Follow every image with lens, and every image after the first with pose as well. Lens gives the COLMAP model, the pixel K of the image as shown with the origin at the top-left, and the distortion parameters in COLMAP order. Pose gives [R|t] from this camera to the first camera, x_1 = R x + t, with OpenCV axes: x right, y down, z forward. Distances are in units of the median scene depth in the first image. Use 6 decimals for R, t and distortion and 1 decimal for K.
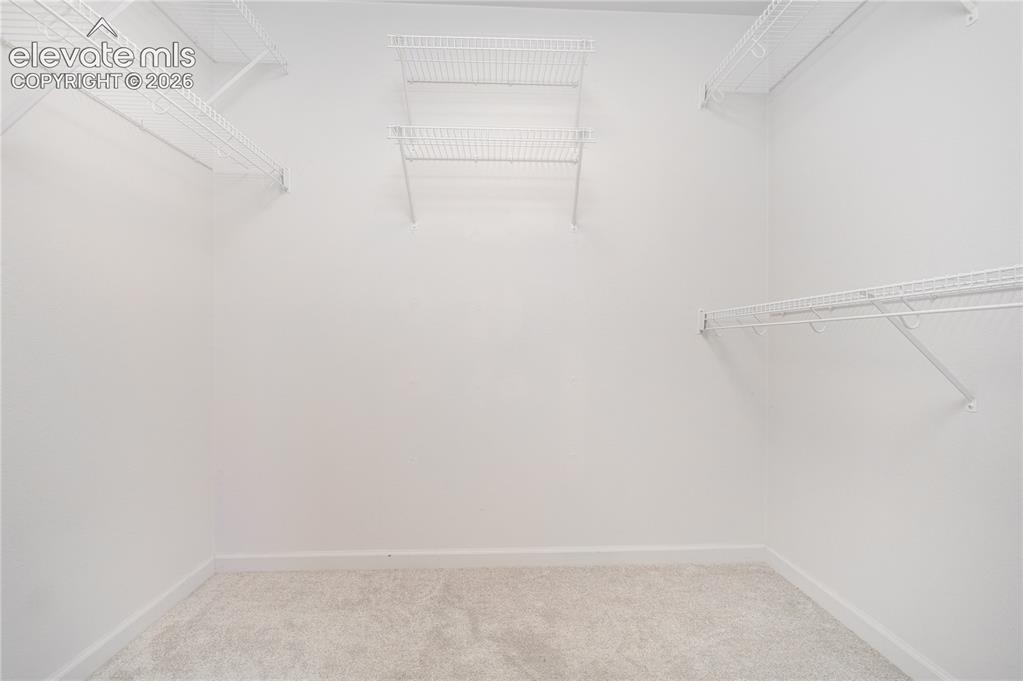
lens RADIAL K [[457.8, 0, 510.1], [0, 457.8, 340.9], [0, 0, 1]] dist [-0.000169, 0.001728]
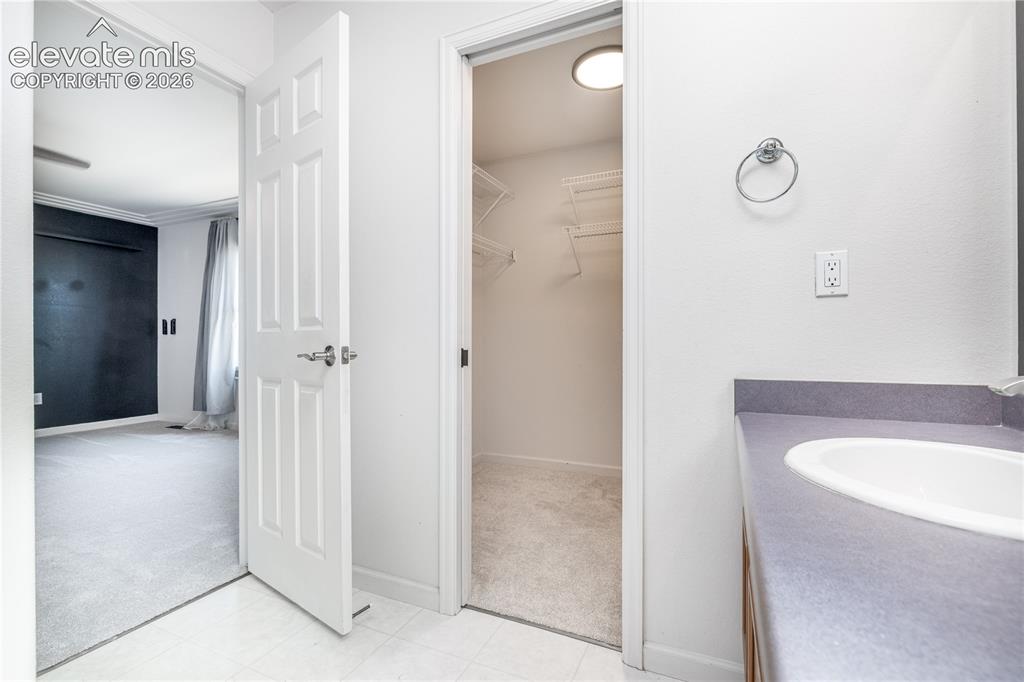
lens RADIAL K [[458.2, 0, 512.1], [0, 458.2, 340.7], [0, 0, 1]] dist [-0.000169, 0.001728]
pose [[0.886300, -0.001387, -0.463110, 0.431092], [0.001120, 0.999999, -0.000851, 0.001738], [0.463111, 0.000235, 0.886300, -0.774691]]
